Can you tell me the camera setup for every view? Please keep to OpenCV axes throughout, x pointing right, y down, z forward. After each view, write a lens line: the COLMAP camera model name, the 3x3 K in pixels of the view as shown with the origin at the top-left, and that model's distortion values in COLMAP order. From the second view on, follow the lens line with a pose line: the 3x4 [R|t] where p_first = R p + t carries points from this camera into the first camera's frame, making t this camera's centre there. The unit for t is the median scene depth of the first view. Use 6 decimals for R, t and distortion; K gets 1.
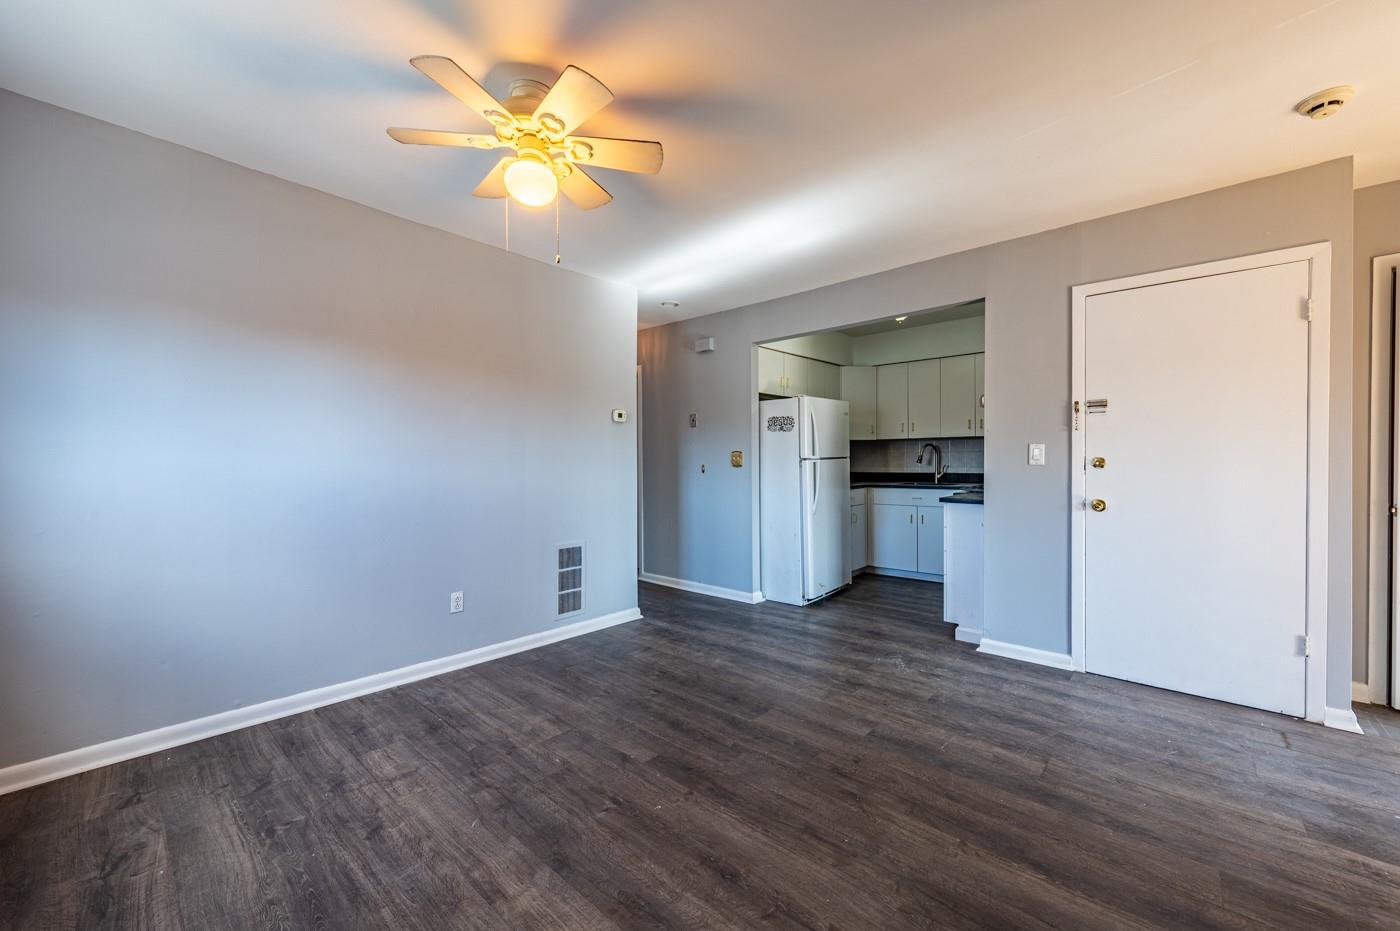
lens RADIAL K [[551.1, 0, 714.4], [0, 551.1, 460.7], [0, 0, 1]] dist [-0.001024, -0.000067]
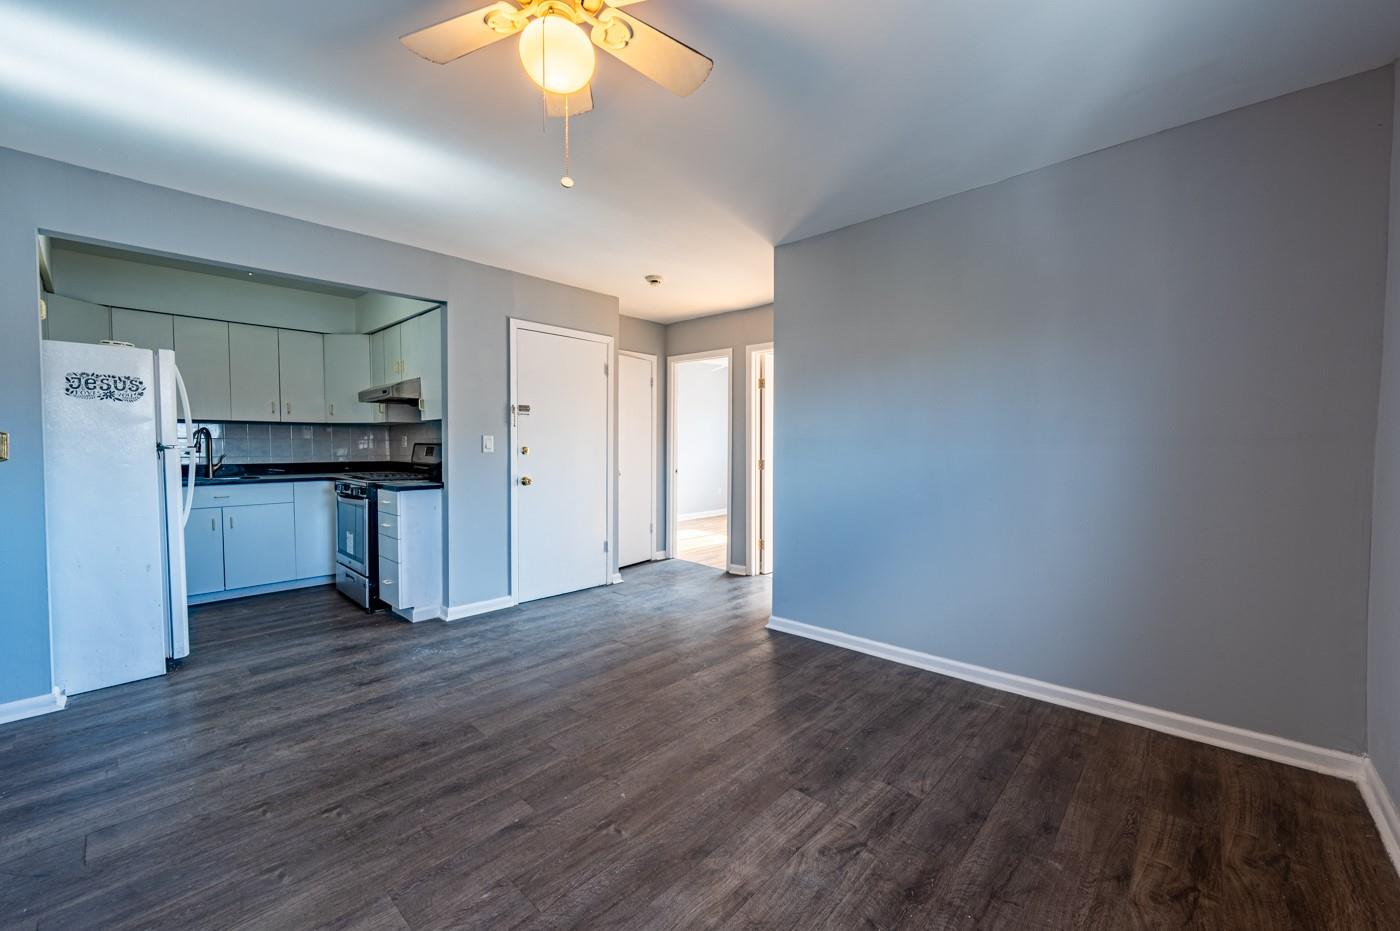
lens RADIAL K [[542.3, 0, 701.8], [0, 542.3, 459.7], [0, 0, 1]] dist [0.000603, 0.000446]
pose [[0.032262, -0.020088, 0.999278, -0.625126], [0.000123, 0.999798, 0.020095, -0.000942], [-0.999479, -0.000526, 0.032258, 0.481885]]
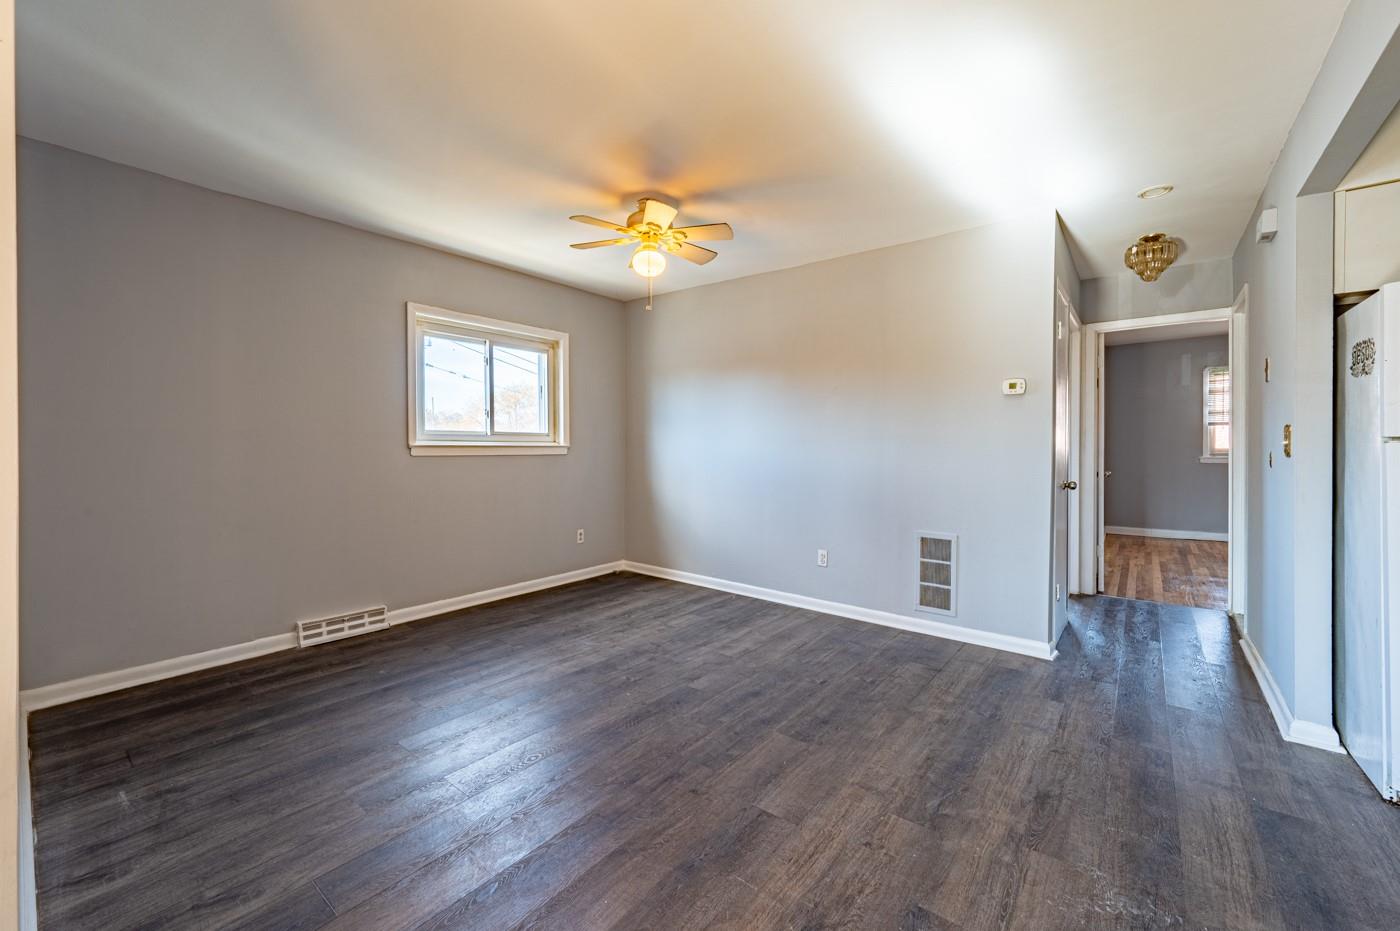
lens RADIAL K [[568.4, 0, 701.9], [0, 568.4, 448.3], [0, 0, 1]] dist [0.000535, 0.000051]
pose [[0.034301, 0.005630, -0.999396, 0.770520], [-0.002489, 0.999982, 0.005548, 0.003703], [0.999408, 0.002297, 0.034315, 0.661428]]
